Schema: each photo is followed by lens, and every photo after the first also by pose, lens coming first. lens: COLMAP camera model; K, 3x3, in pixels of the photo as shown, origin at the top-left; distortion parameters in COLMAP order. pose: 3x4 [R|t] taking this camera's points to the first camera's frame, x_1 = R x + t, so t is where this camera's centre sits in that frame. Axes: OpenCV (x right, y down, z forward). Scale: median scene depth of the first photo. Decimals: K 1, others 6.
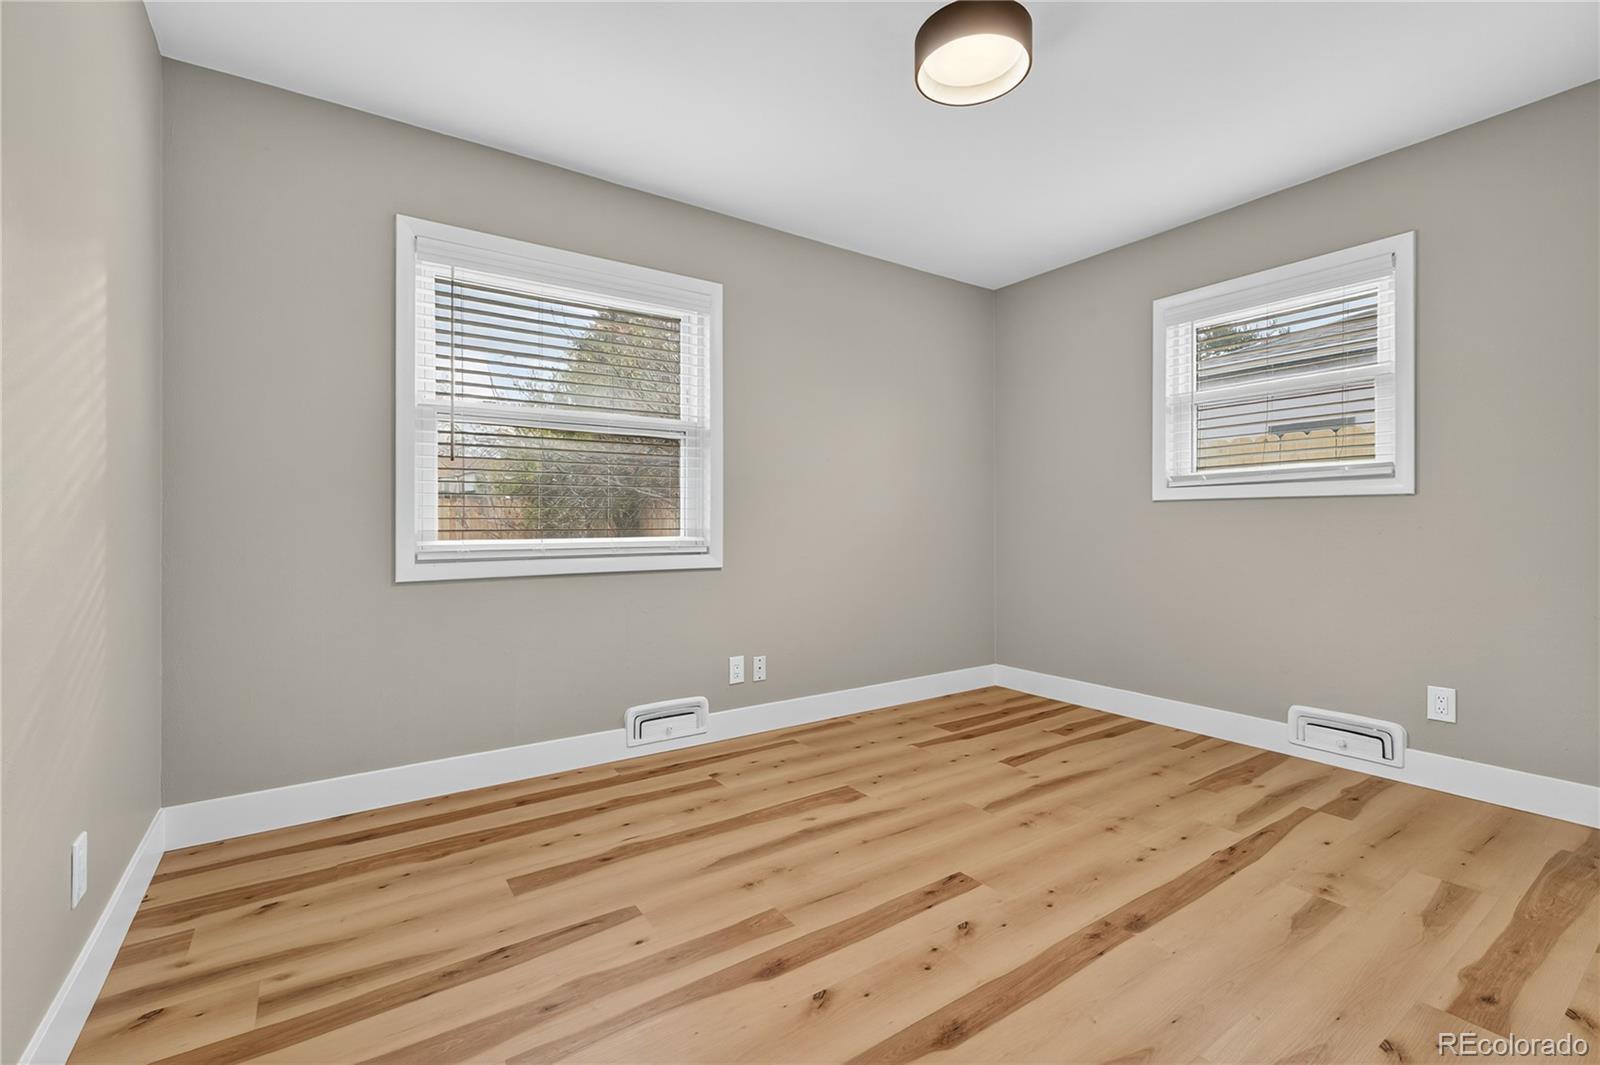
lens RADIAL K [[656.3, 0, 805.6], [0, 656.3, 523.1], [0, 0, 1]] dist [0.000807, 0.000109]
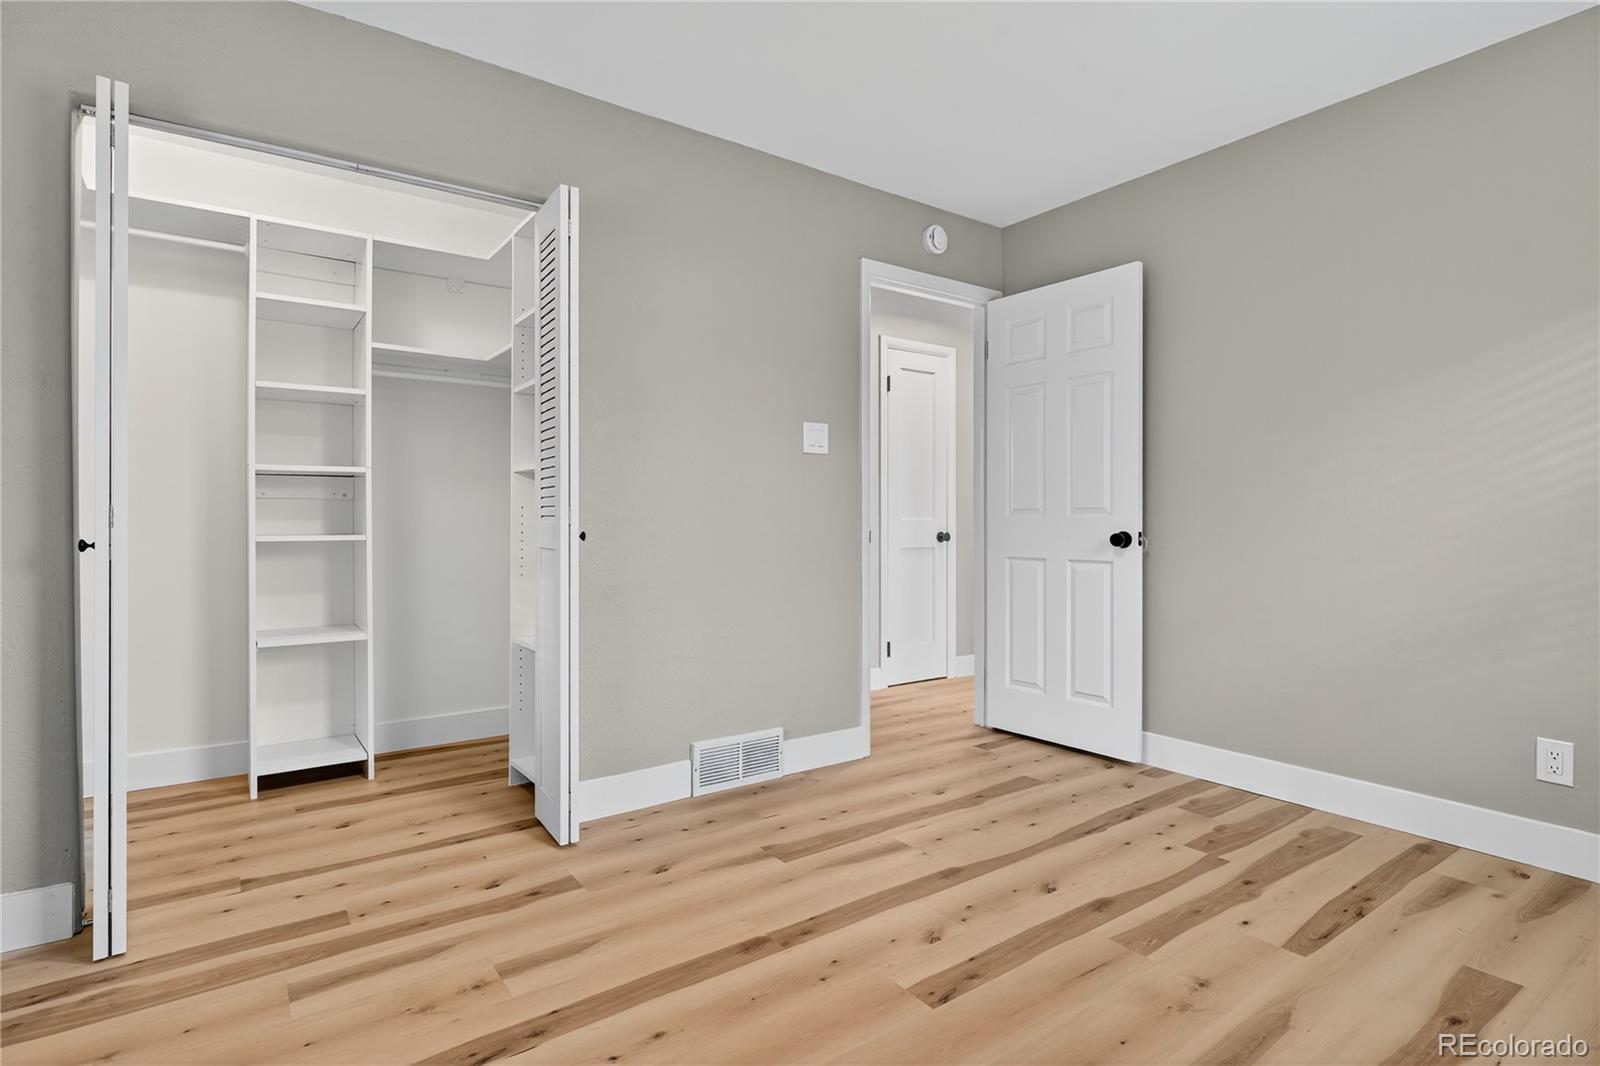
lens RADIAL K [[656.3, 0, 805.6], [0, 656.3, 523.6], [0, 0, 1]] dist [0.000807, 0.000109]
pose [[-0.999879, 0.001368, 0.015514, 0.424988], [0.001433, 0.999990, 0.004200, -0.008469], [-0.015508, 0.004221, -0.999871, 2.014676]]
